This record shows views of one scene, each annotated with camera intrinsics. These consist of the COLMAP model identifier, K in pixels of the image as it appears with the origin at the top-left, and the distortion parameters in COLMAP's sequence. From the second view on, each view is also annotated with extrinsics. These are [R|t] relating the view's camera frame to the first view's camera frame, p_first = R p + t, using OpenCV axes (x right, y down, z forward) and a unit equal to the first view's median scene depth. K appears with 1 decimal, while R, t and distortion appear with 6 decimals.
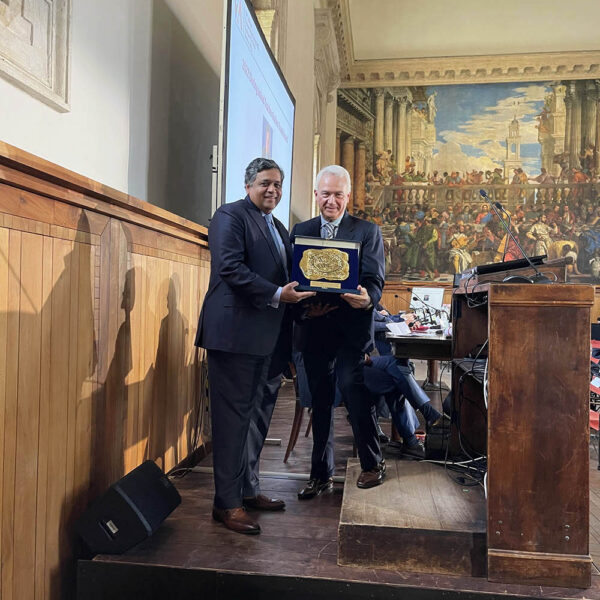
lens RADIAL K [[614.3, 0, 297.4], [0, 614.3, 300.9], [0, 0, 1]] dist [0.022078, 0.000000]
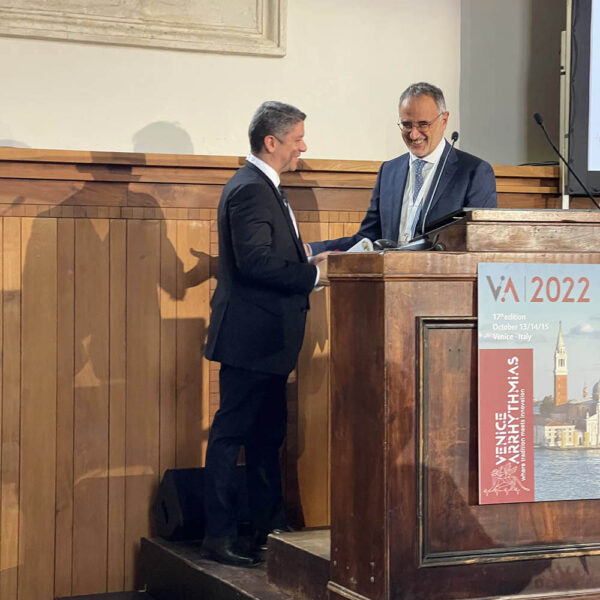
lens RADIAL K [[1437.3, 0, 299.6], [0, 1437.3, 298.0], [0, 0, 1]] dist [0.170694, 0.000000]
pose [[0.524966, -0.002646, -0.851119, 0.207222], [0.008672, 0.999960, 0.002241, 0.002936], [0.851079, -0.008558, 0.524968, -0.002379]]
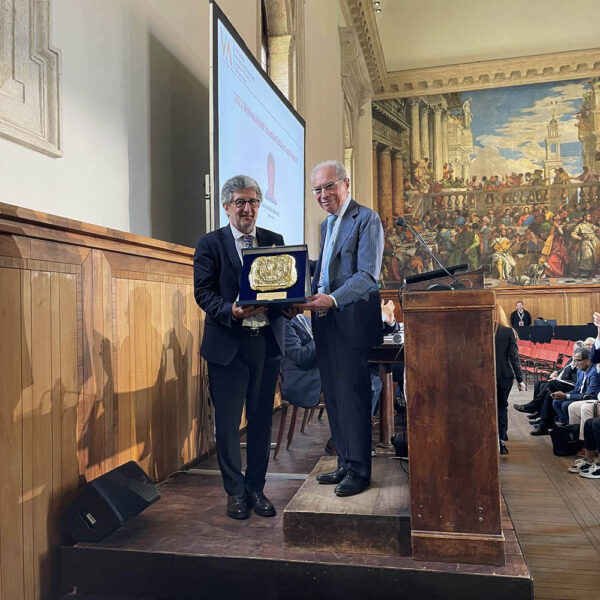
lens RADIAL K [[614.3, 0, 304.4], [0, 614.3, 301.8], [0, 0, 1]] dist [0.022078, 0.000000]
pose [[0.995607, -0.044215, -0.082534, 0.024744], [0.042744, 0.998896, -0.019509, 0.000281], [0.083305, 0.015896, 0.996397, -0.014302]]
